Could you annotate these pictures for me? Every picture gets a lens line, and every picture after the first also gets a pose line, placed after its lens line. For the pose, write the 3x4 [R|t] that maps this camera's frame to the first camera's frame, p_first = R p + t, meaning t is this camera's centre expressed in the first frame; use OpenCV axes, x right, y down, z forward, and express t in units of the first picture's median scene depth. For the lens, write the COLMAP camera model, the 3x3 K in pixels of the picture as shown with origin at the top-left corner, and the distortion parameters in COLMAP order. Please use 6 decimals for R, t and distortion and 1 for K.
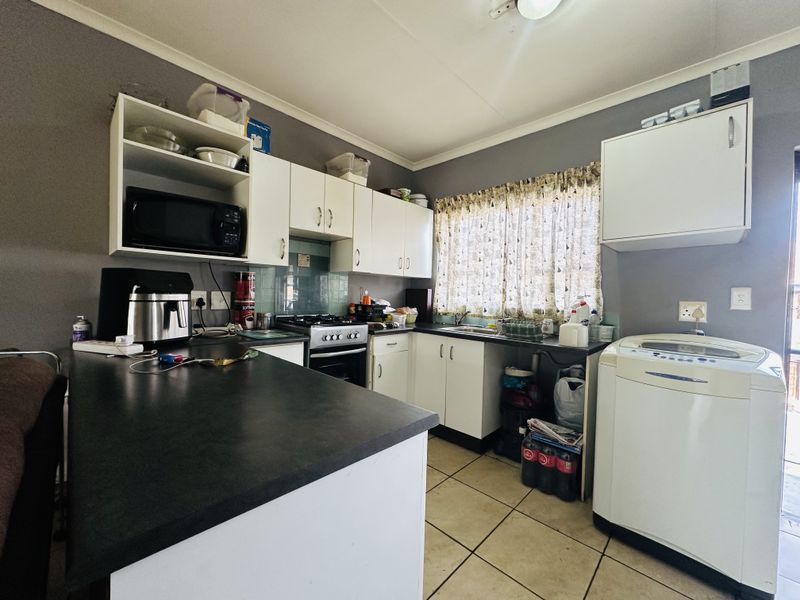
lens RADIAL K [[320.6, 0, 398.5], [0, 320.6, 301.0], [0, 0, 1]] dist [-0.006864, -0.000451]
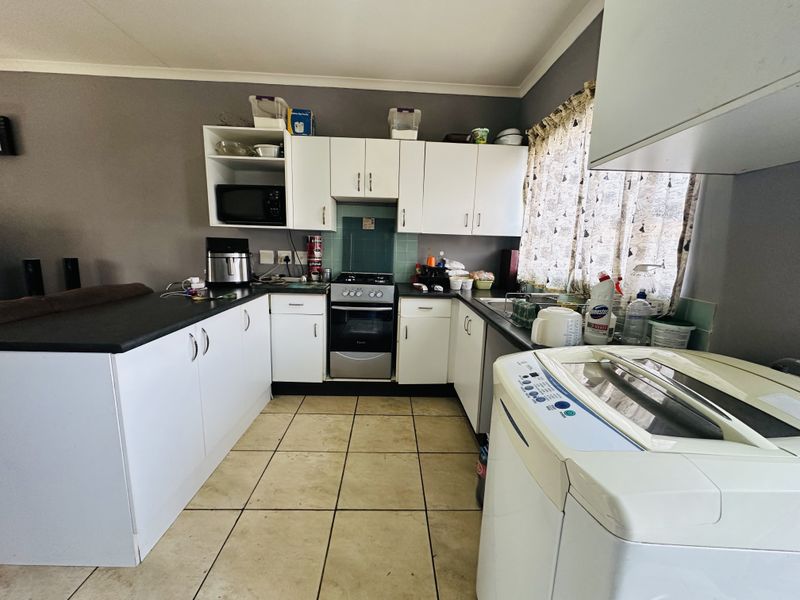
lens RADIAL K [[320.6, 0, 400.3], [0, 320.6, 301.4], [0, 0, 1]] dist [-0.006864, -0.000451]
pose [[0.716760, 0.116513, -0.687518, 0.643516], [-0.028053, 0.989962, 0.138522, -0.018622], [0.696756, -0.080000, 0.712833, 0.293460]]
